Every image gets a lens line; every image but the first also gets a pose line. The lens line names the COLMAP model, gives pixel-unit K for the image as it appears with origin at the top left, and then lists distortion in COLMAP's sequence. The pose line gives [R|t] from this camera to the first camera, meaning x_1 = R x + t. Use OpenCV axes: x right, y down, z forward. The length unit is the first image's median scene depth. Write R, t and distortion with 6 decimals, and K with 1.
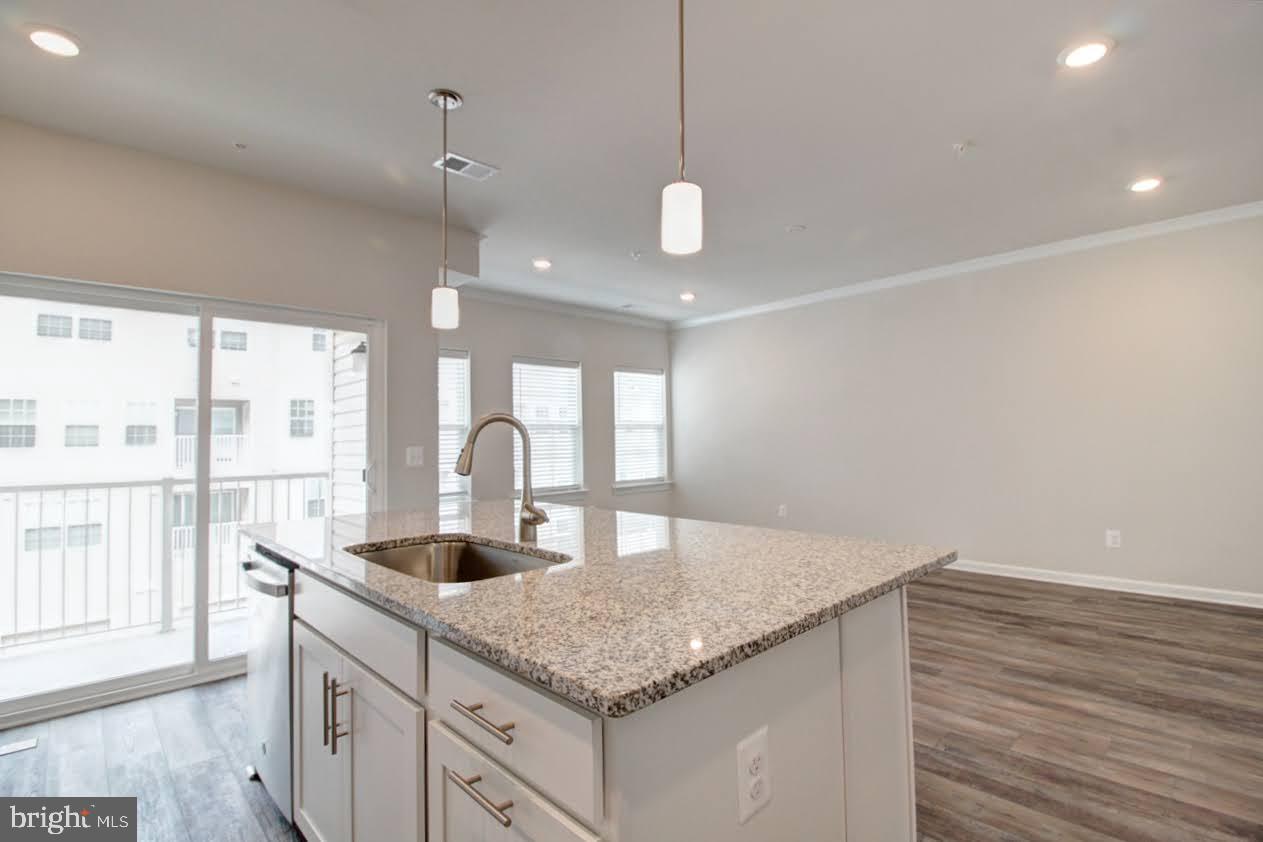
lens RADIAL K [[602.8, 0, 640.1], [0, 602.8, 411.8], [0, 0, 1]] dist [0.001179, -0.013440]
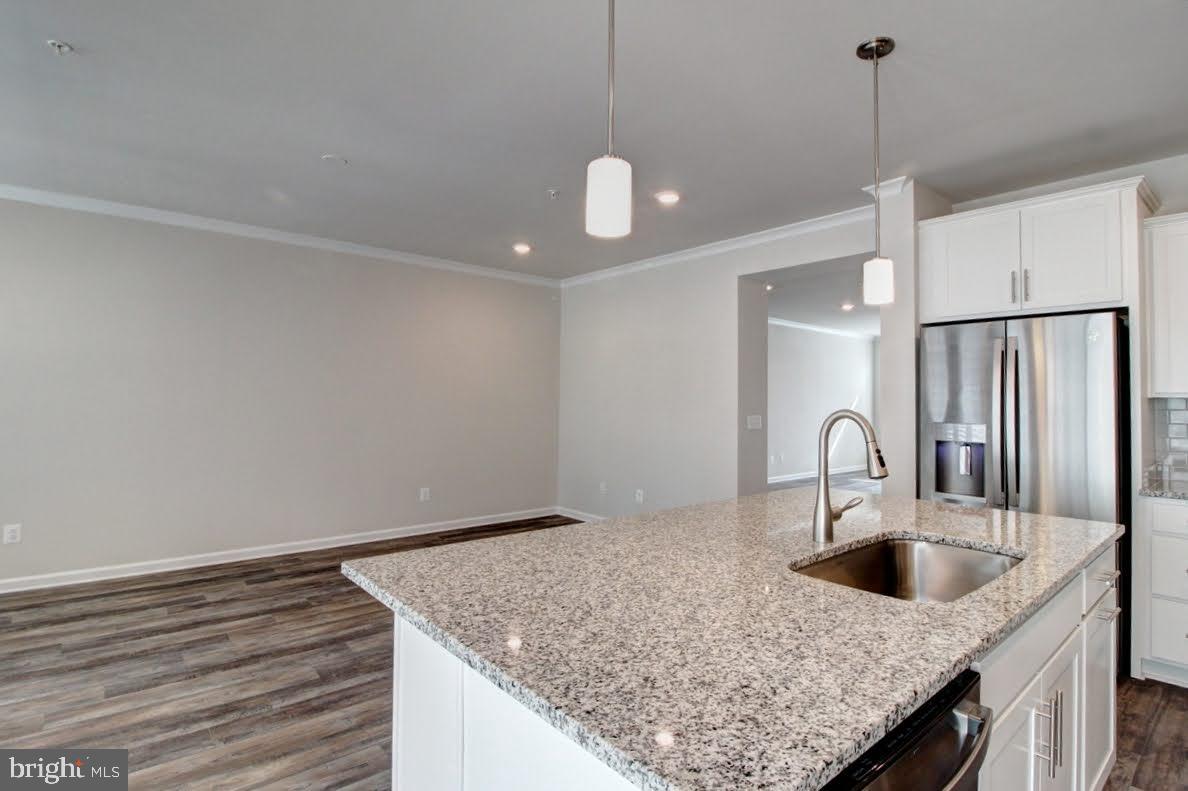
lens RADIAL K [[583.5, 0, 614.9], [0, 583.5, 389.0], [0, 0, 1]] dist [0.002302, -0.013166]
pose [[0.039699, 0.043522, 0.998263, -0.757965], [-0.060388, 0.997329, -0.041080, 0.015188], [-0.997385, -0.058653, 0.042221, 0.859598]]
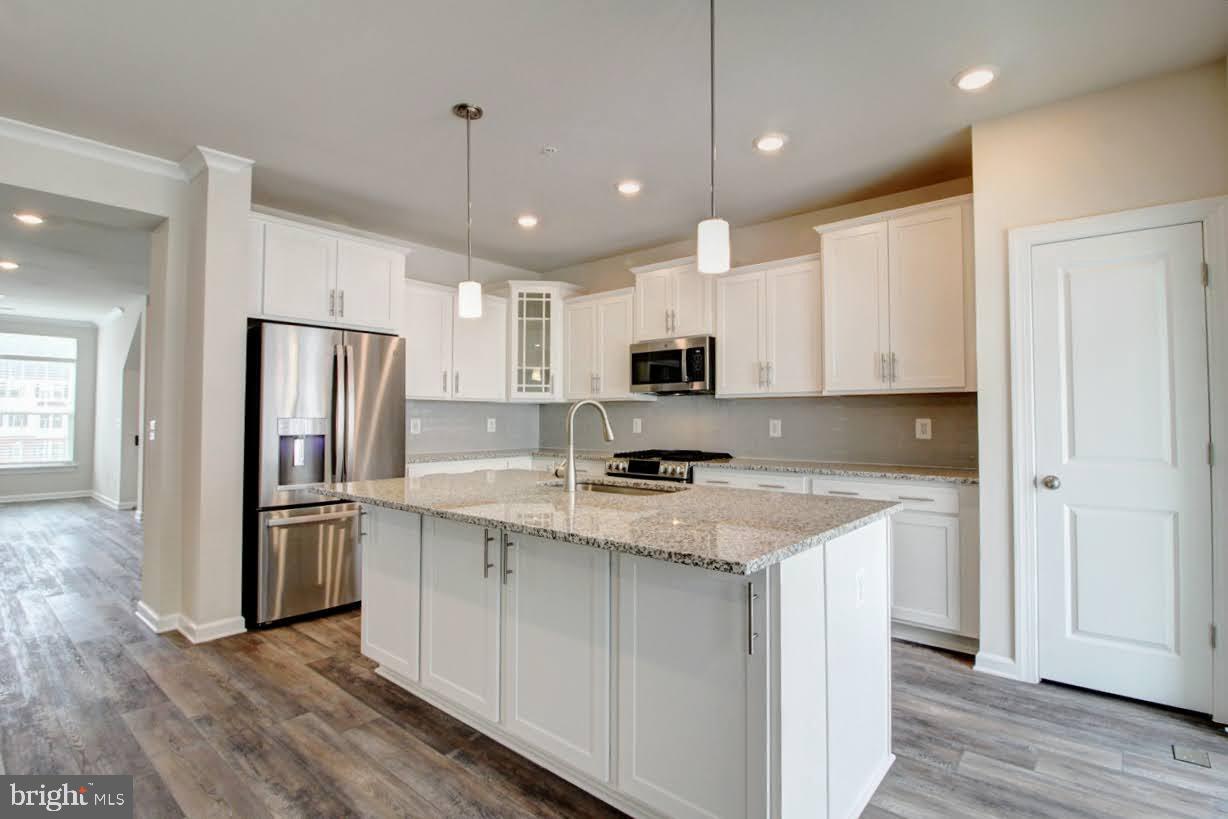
lens RADIAL K [[586.1, 0, 622.4], [0, 586.1, 400.5], [0, 0, 1]] dist [0.001179, -0.013440]
pose [[-0.994088, 0.014694, -0.107579, -0.115793], [0.023283, 0.996601, -0.079020, 0.072360], [0.106052, -0.081057, -0.991051, 1.549401]]
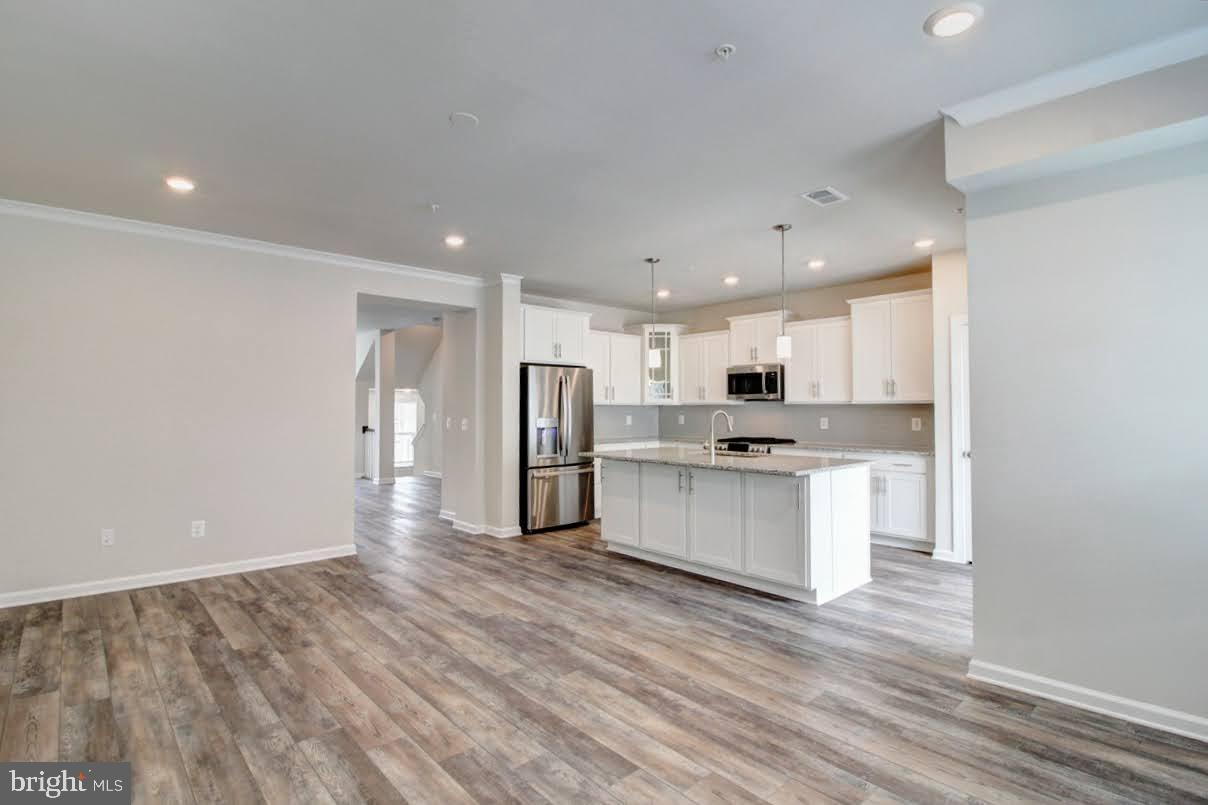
lens RADIAL K [[576.6, 0, 612.3], [0, 576.6, 393.7], [0, 0, 1]] dist [0.001179, -0.013440]
pose [[-0.999552, 0.020359, 0.021955, 0.132830], [0.018639, 0.996940, -0.075915, 0.074548], [-0.023433, -0.075472, -0.996873, 2.442751]]
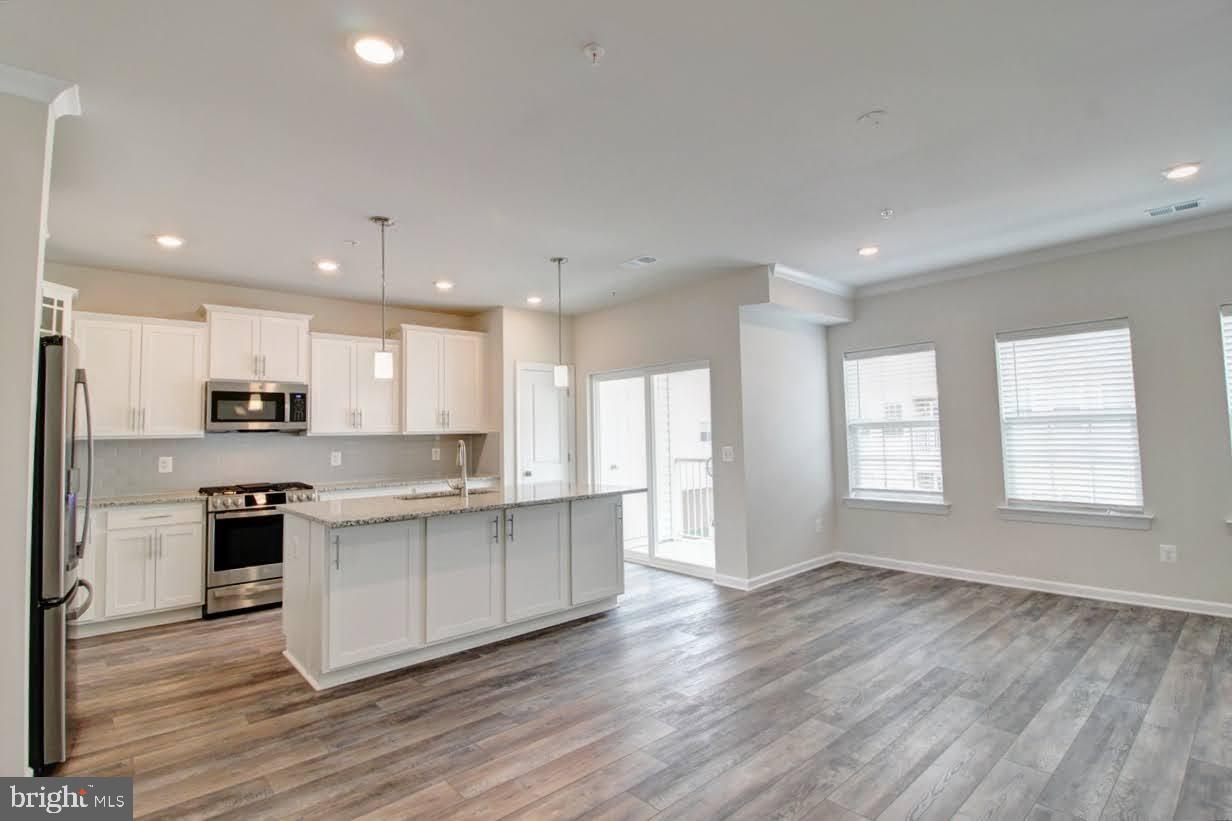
lens RADIAL K [[588.0, 0, 624.4], [0, 588.0, 401.5], [0, 0, 1]] dist [0.001179, -0.013440]
pose [[-0.044230, -0.037192, -0.998329, 1.315400], [0.073772, 0.996457, -0.040390, -0.010090], [0.996294, -0.075435, -0.041329, 1.132742]]
